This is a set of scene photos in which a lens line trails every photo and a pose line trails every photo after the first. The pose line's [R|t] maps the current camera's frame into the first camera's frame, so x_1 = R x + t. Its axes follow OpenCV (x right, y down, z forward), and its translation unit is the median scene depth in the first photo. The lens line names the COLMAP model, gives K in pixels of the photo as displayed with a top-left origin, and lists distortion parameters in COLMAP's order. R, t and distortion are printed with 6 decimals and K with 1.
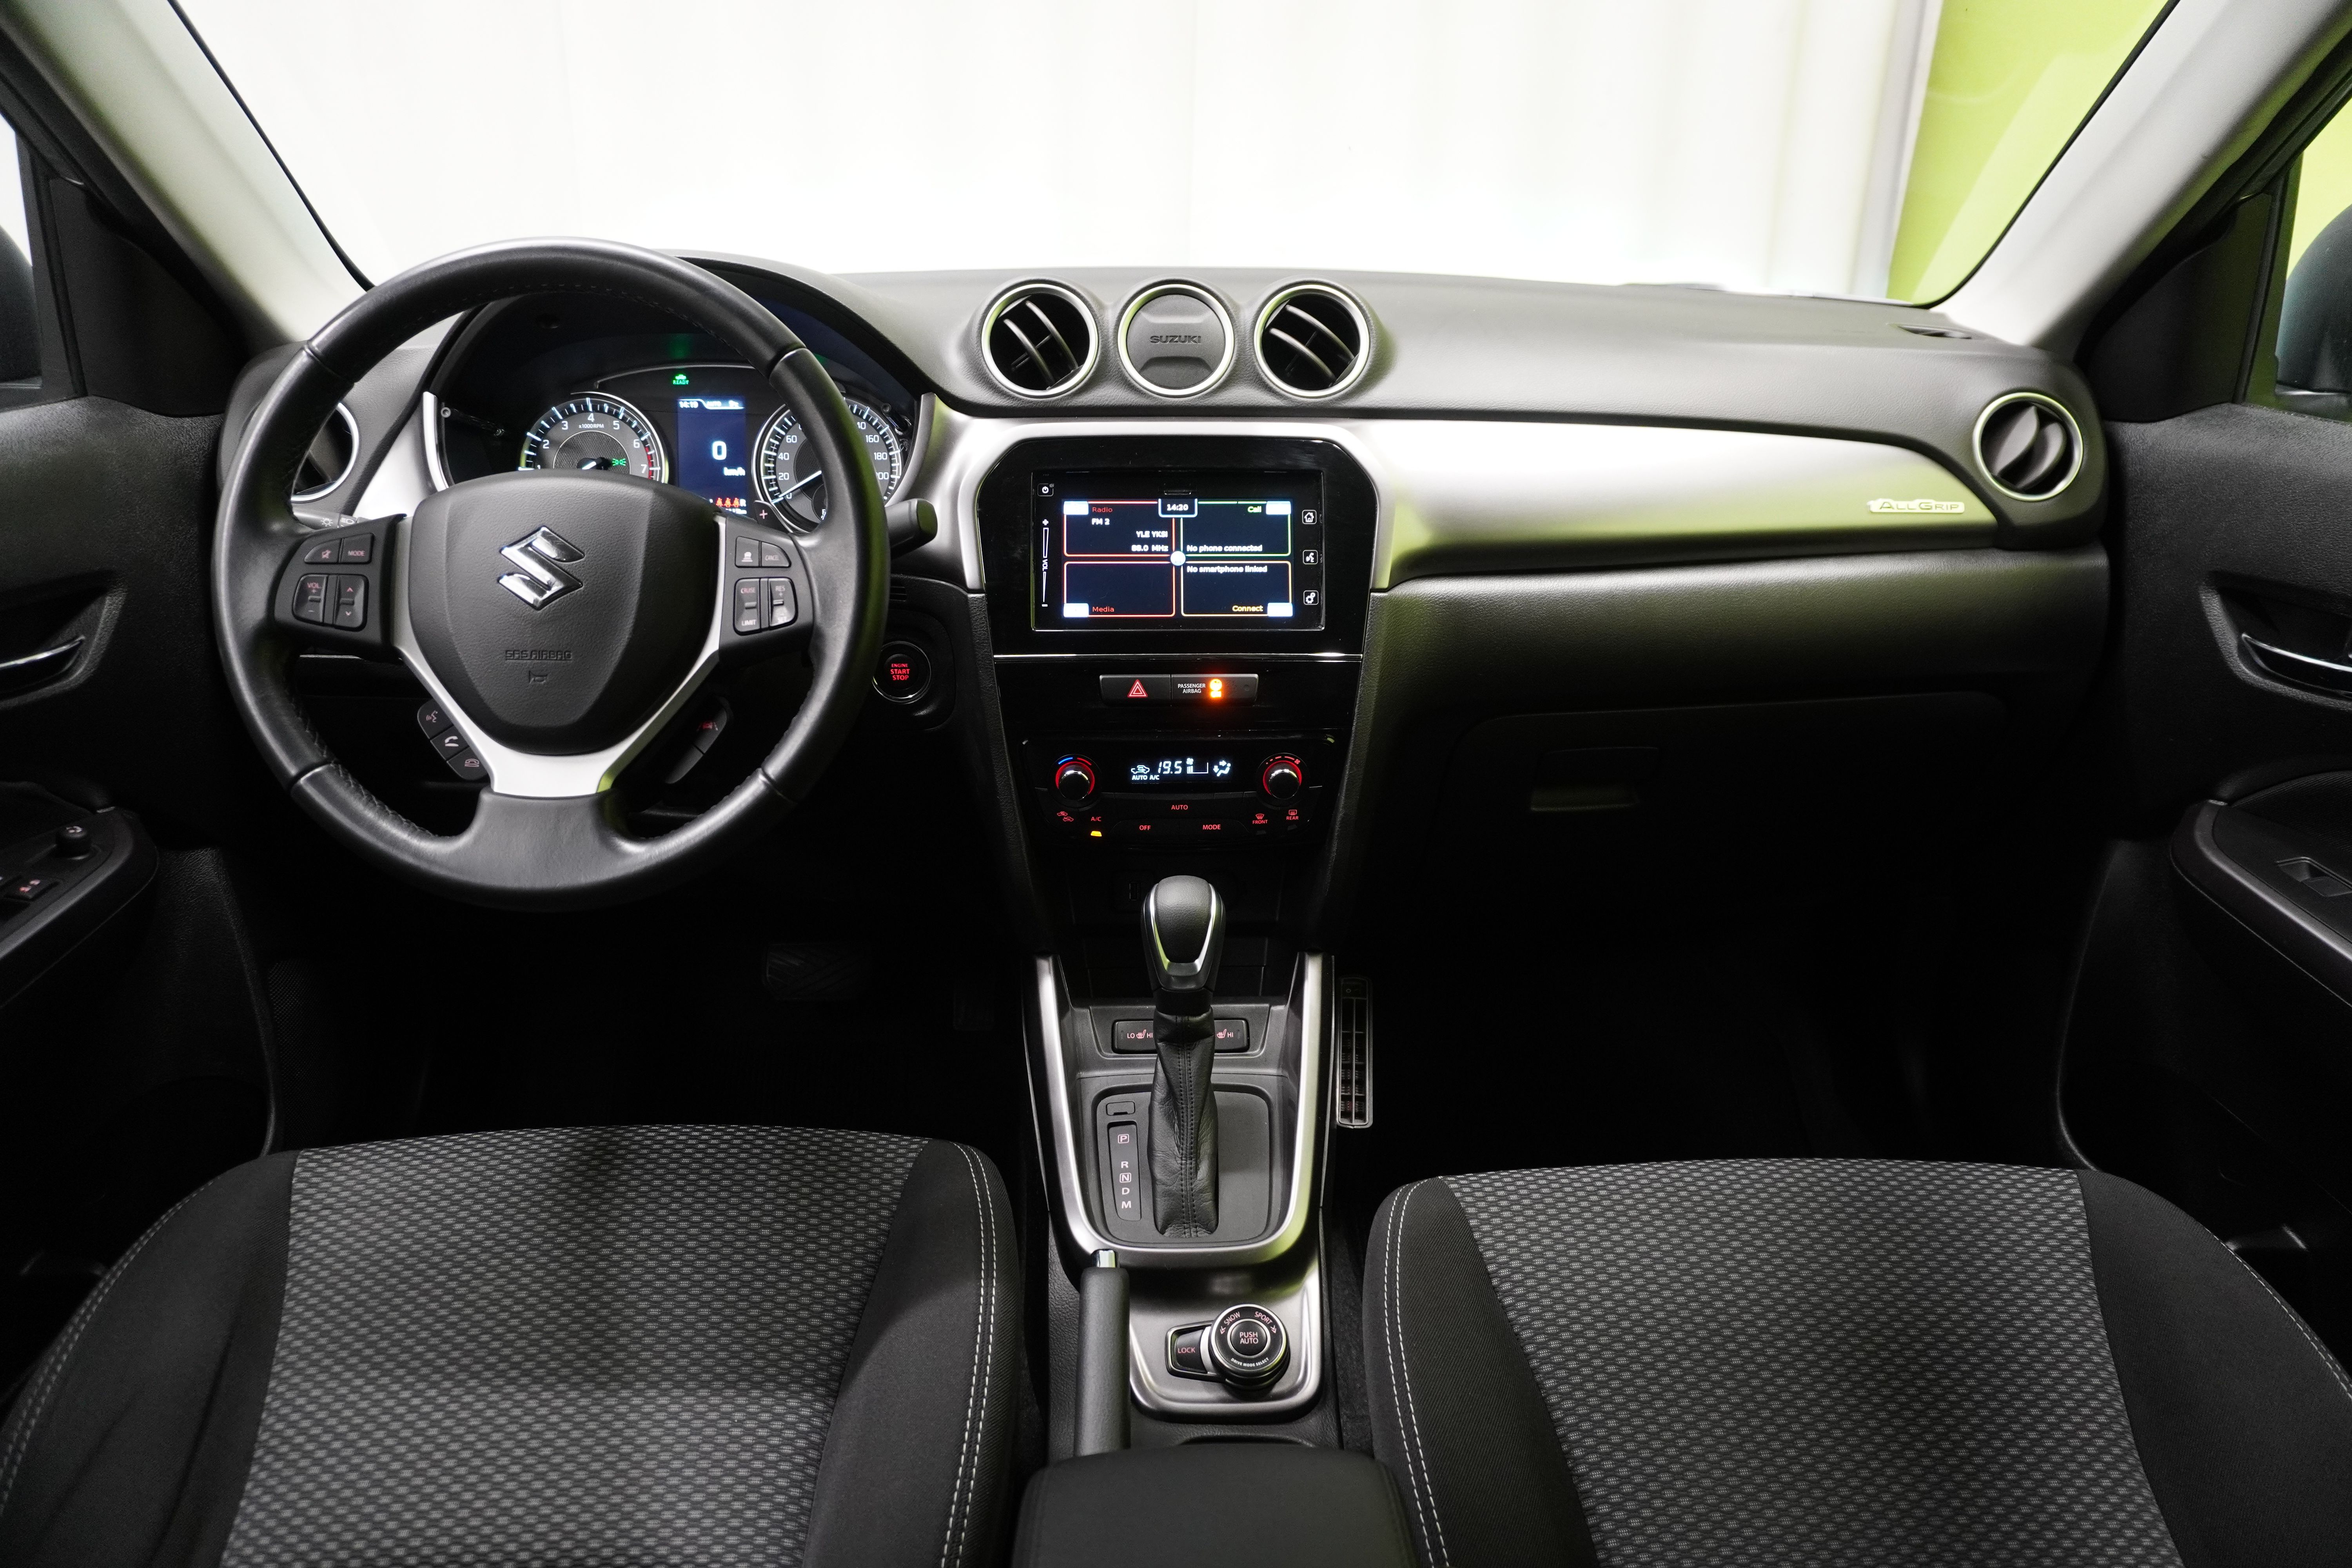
lens RADIAL K [[1573.4, 0, 1174.0], [0, 1573.4, 801.4], [0, 0, 1]] dist [-0.051346, 0.027333]
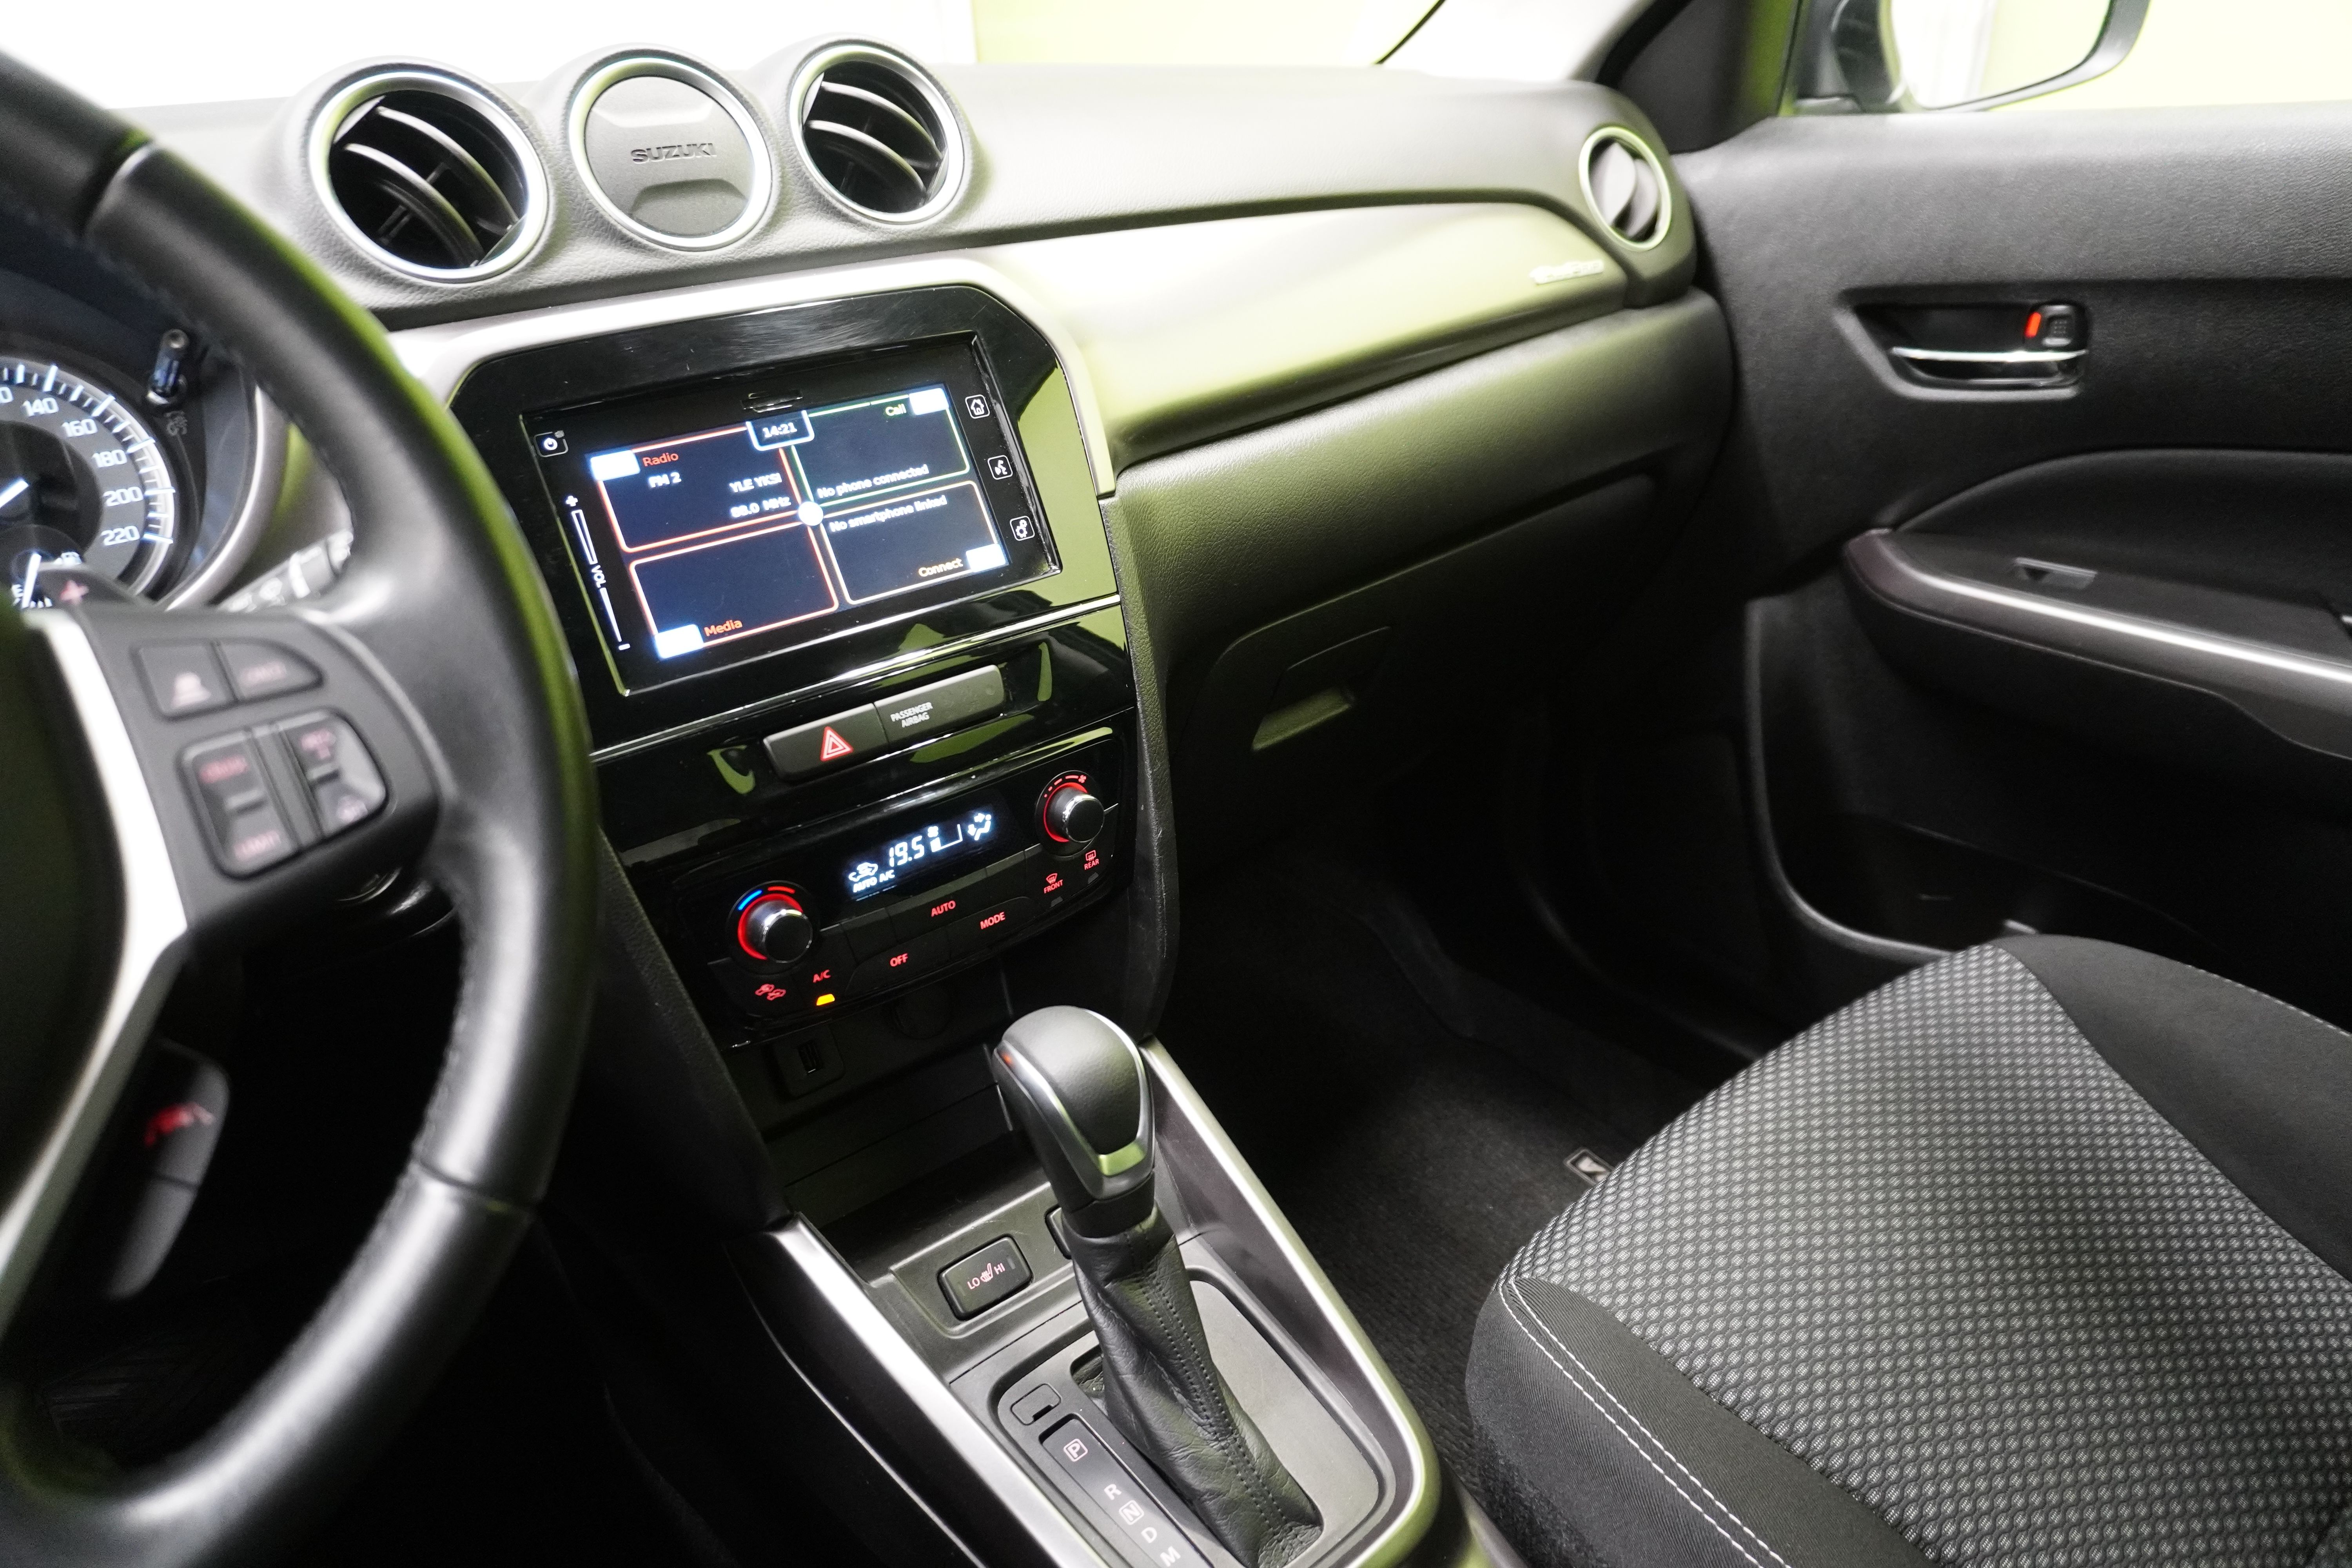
lens RADIAL K [[1573.4, 0, 1176.8], [0, 1573.4, 788.5], [0, 0, 1]] dist [-0.051346, 0.027333]
pose [[0.788509, -0.303299, 0.535036, -0.236059], [0.284896, 0.951106, 0.119294, -0.087016], [-0.545058, 0.058365, 0.836365, 0.436536]]
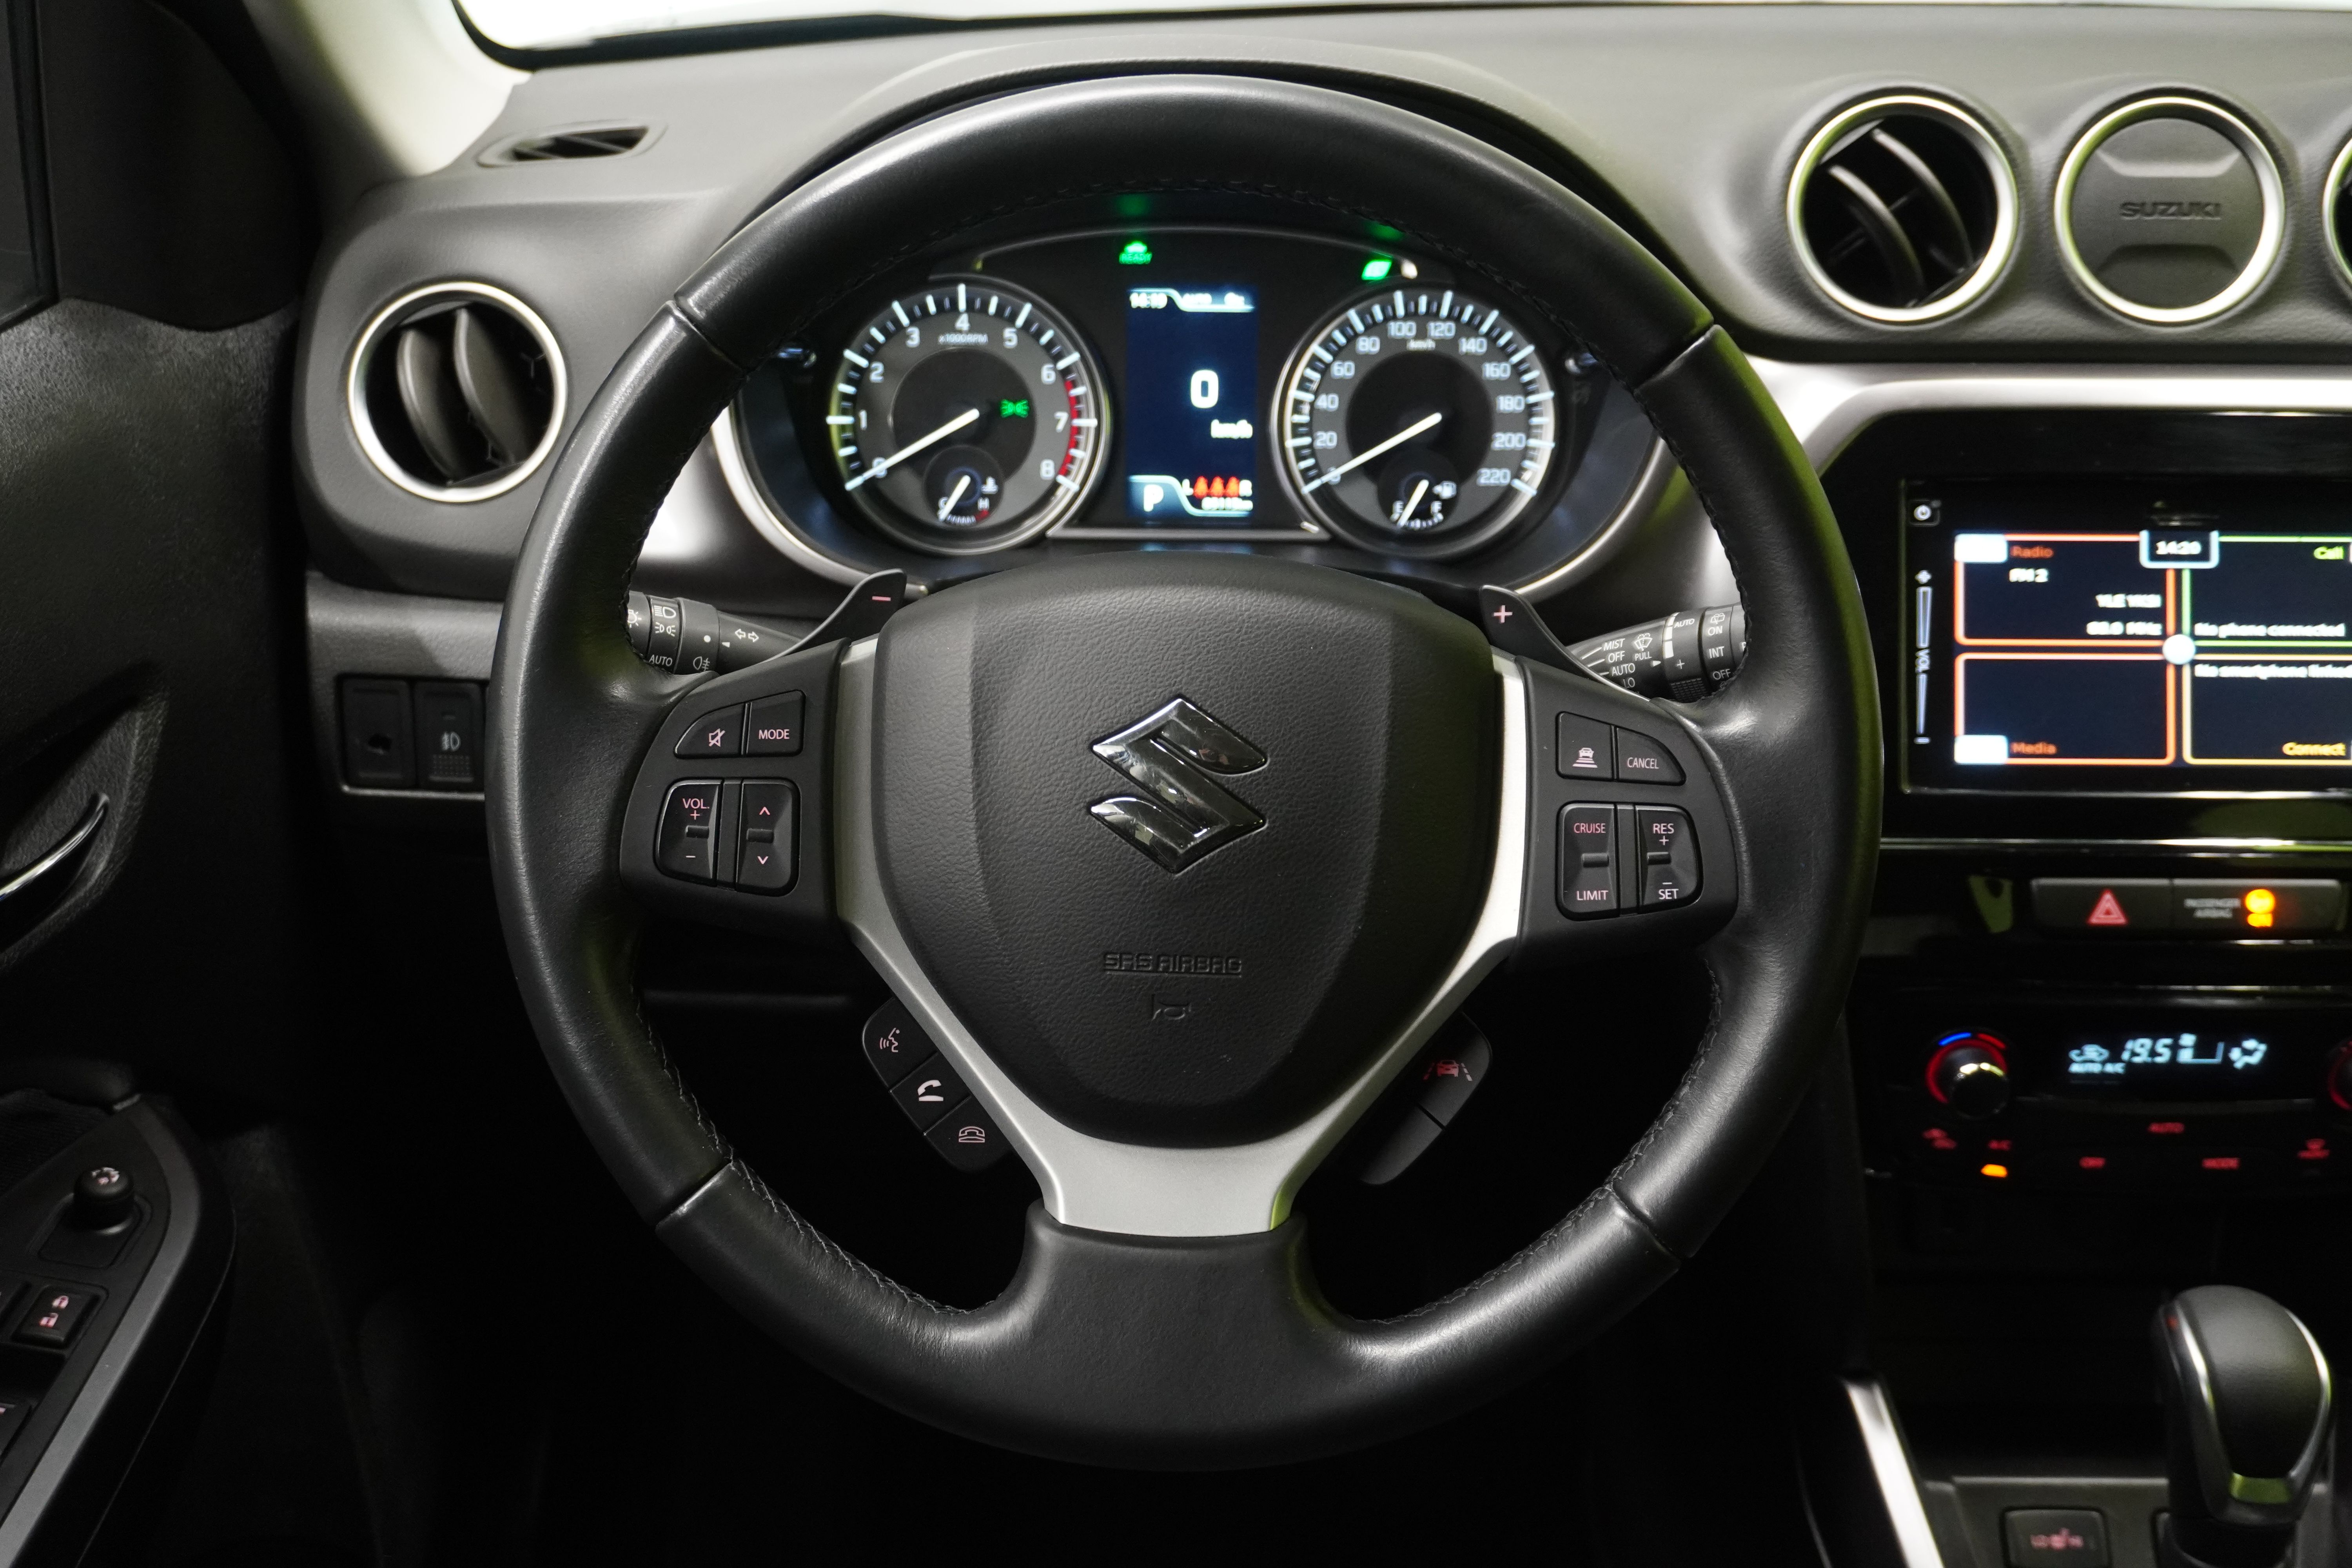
lens RADIAL K [[2368.0, 0, 1120.9], [0, 2368.0, 790.2], [0, 0, 1]] dist [-0.014819, 0.000000]
pose [[0.999052, 0.014567, -0.041019, -0.312205], [-0.011774, 0.997648, 0.067532, -0.156642], [0.041906, -0.066985, 0.996874, 0.209215]]
